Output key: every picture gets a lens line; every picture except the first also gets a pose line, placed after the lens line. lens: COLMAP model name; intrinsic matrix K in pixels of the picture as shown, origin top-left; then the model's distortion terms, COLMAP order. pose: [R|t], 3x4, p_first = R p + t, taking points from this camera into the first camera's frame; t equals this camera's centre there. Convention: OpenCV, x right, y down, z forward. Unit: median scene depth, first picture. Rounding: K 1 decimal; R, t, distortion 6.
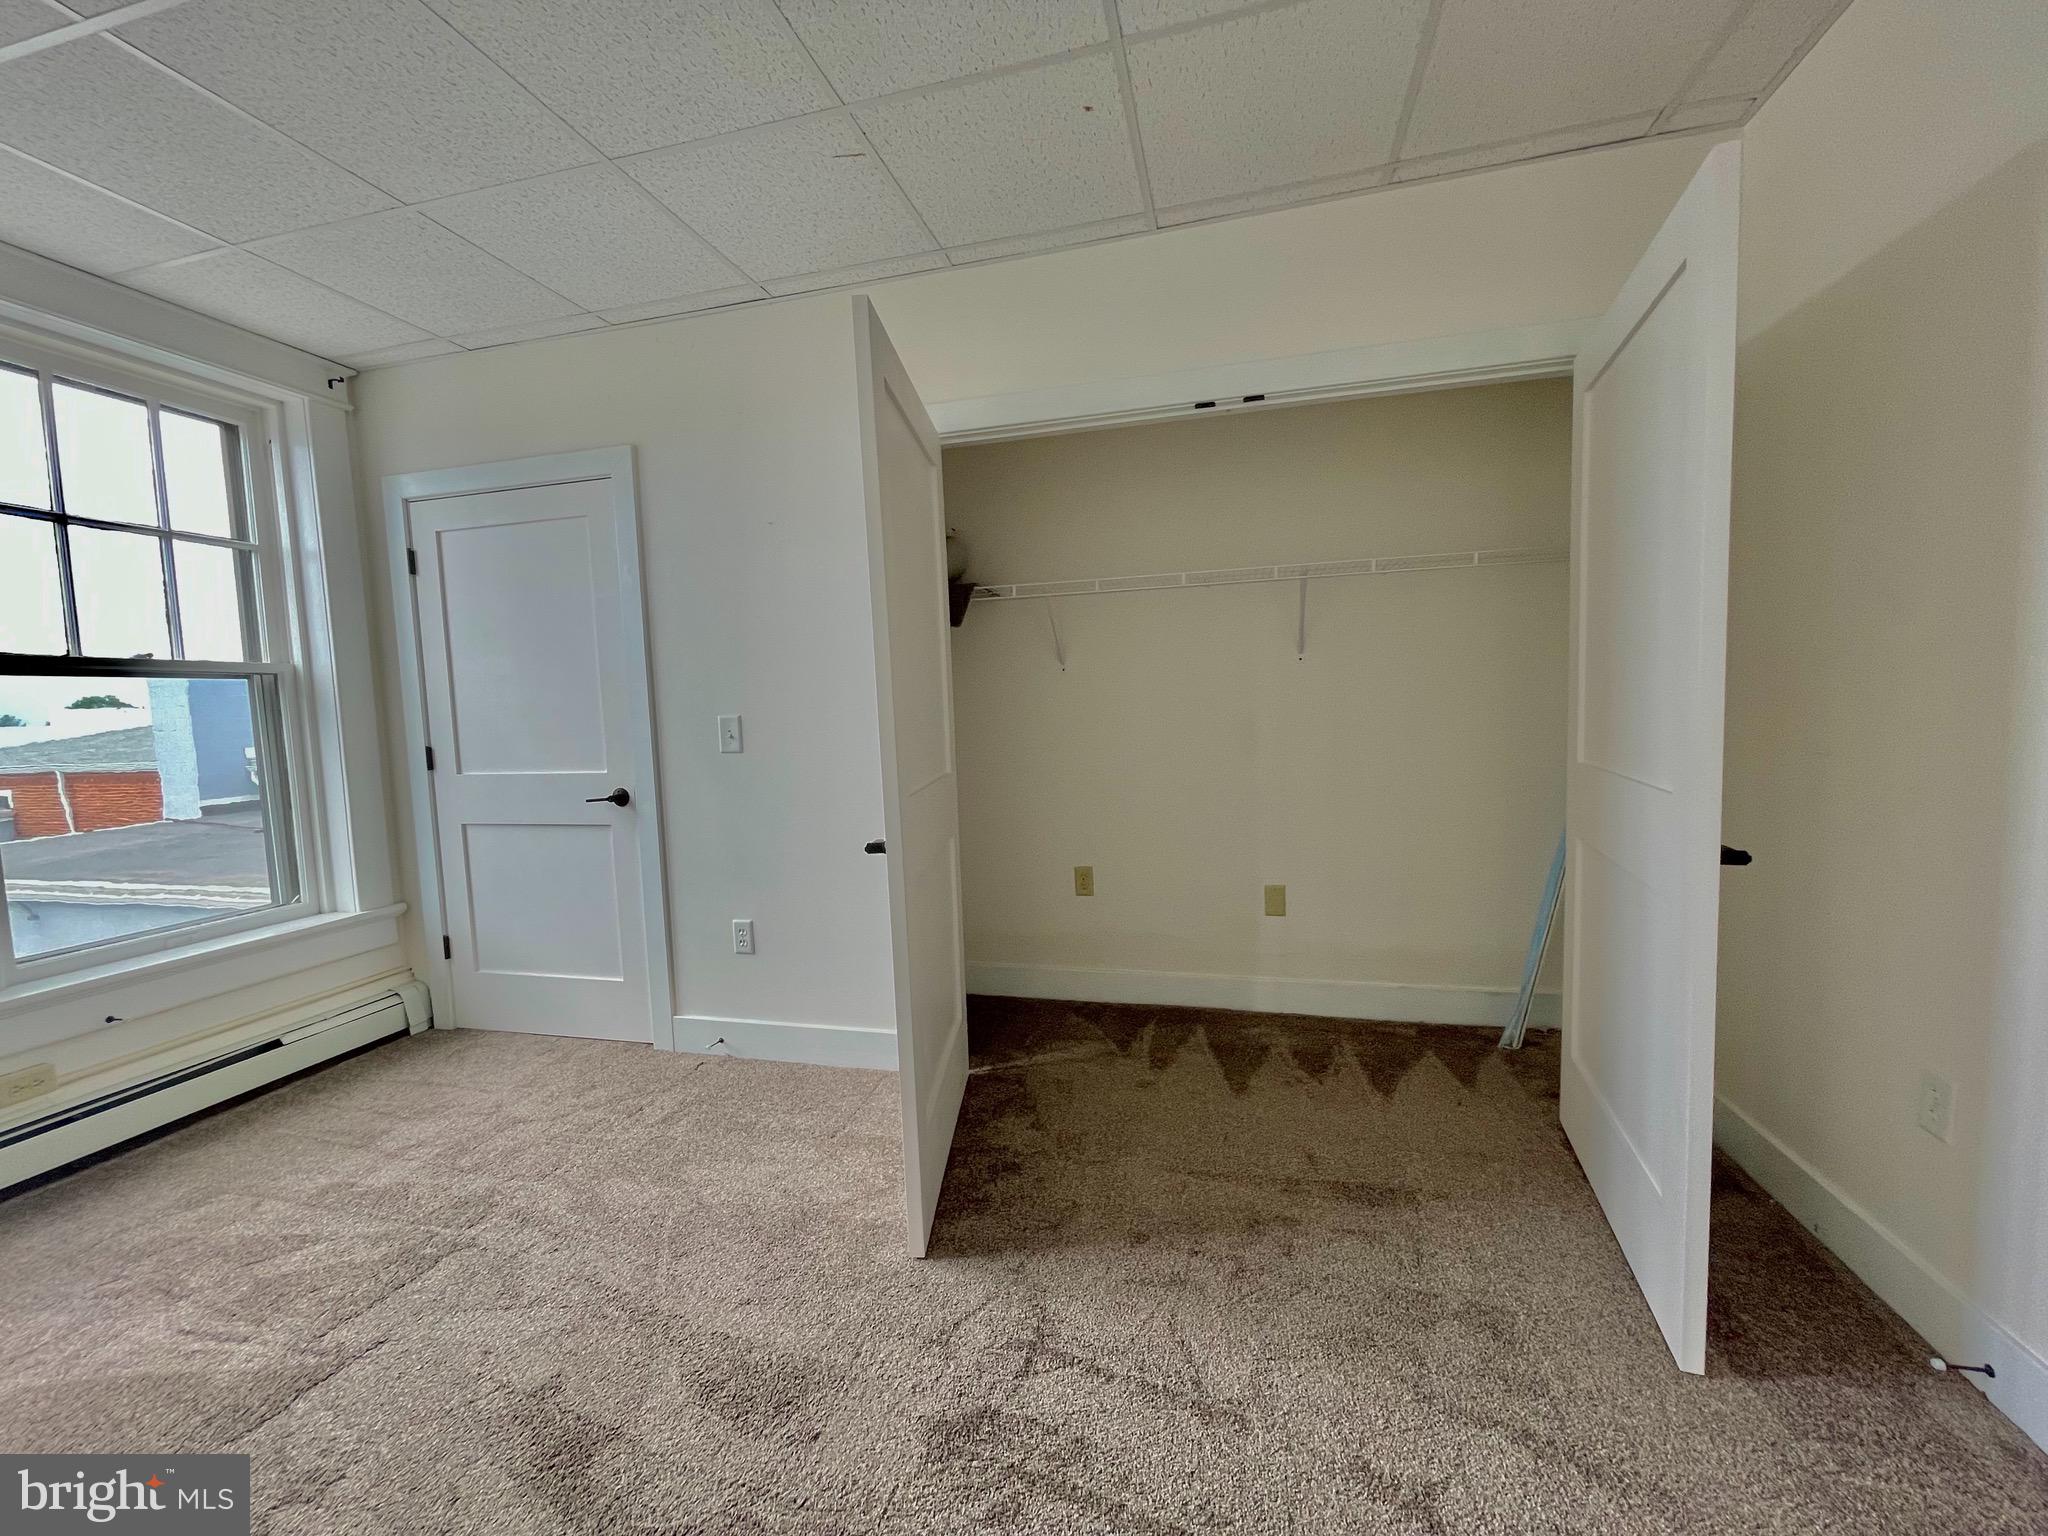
lens RADIAL K [[819.1, 0, 1007.7], [0, 819.1, 770.4], [0, 0, 1]] dist [-0.003827, -0.000357]
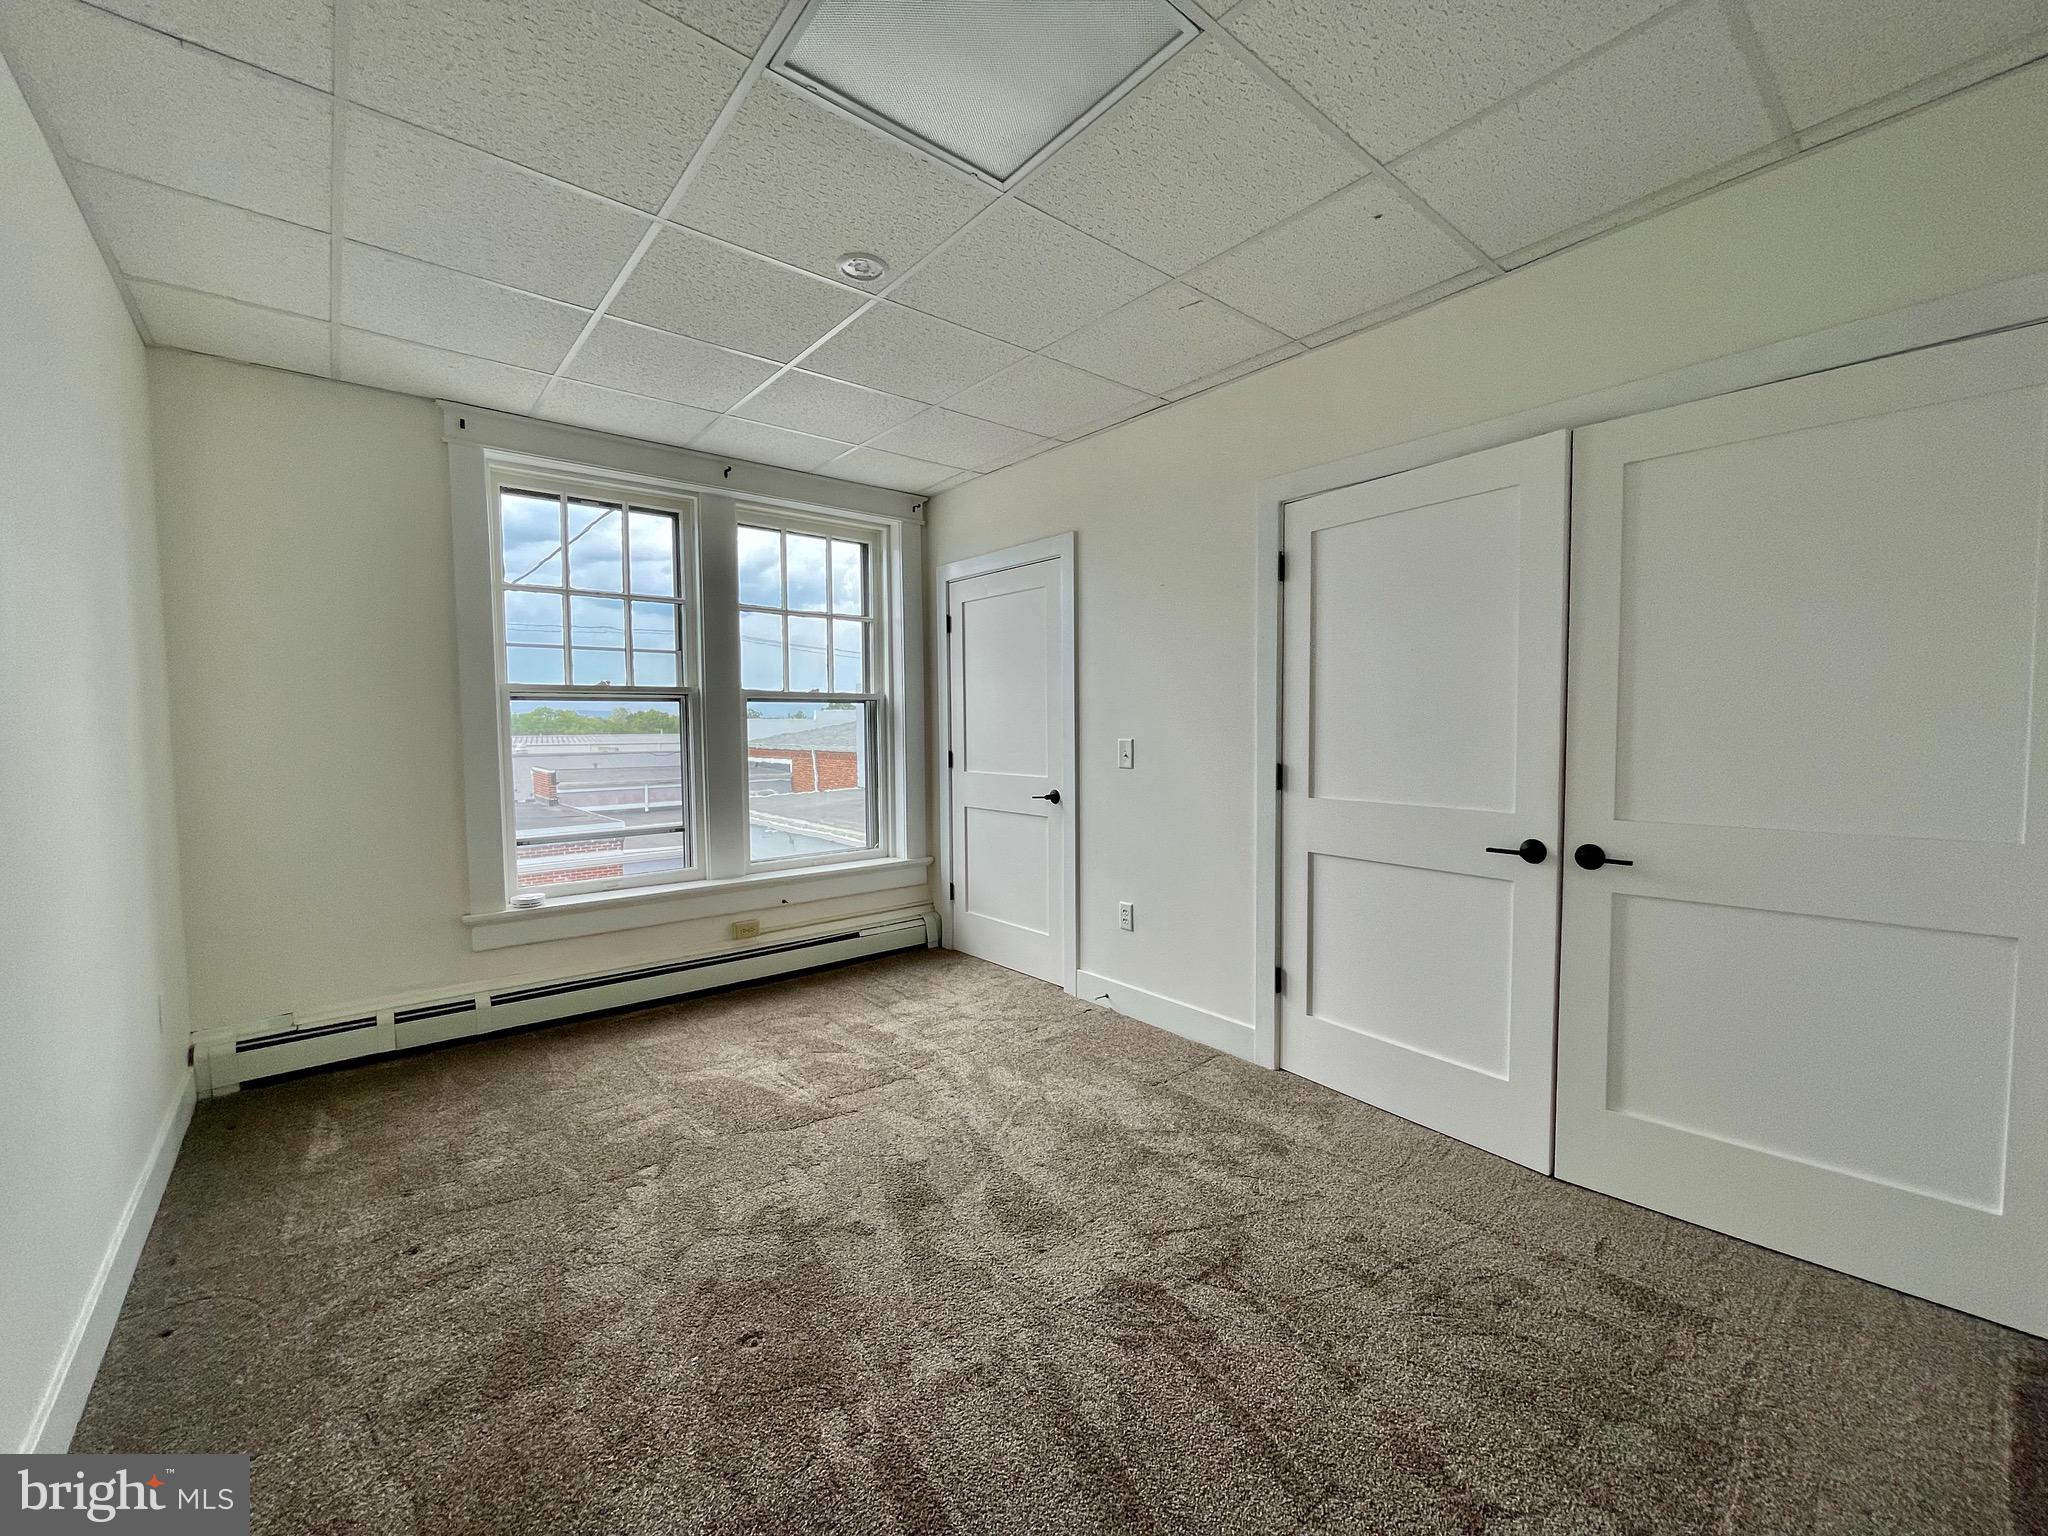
lens RADIAL K [[819.1, 0, 1020.0], [0, 819.1, 764.9], [0, 0, 1]] dist [-0.003827, -0.000357]
pose [[0.810420, 0.055406, -0.583224, 0.264055], [-0.063282, 0.997972, 0.006873, -0.025488], [0.582422, 0.031338, 0.812282, -0.113378]]
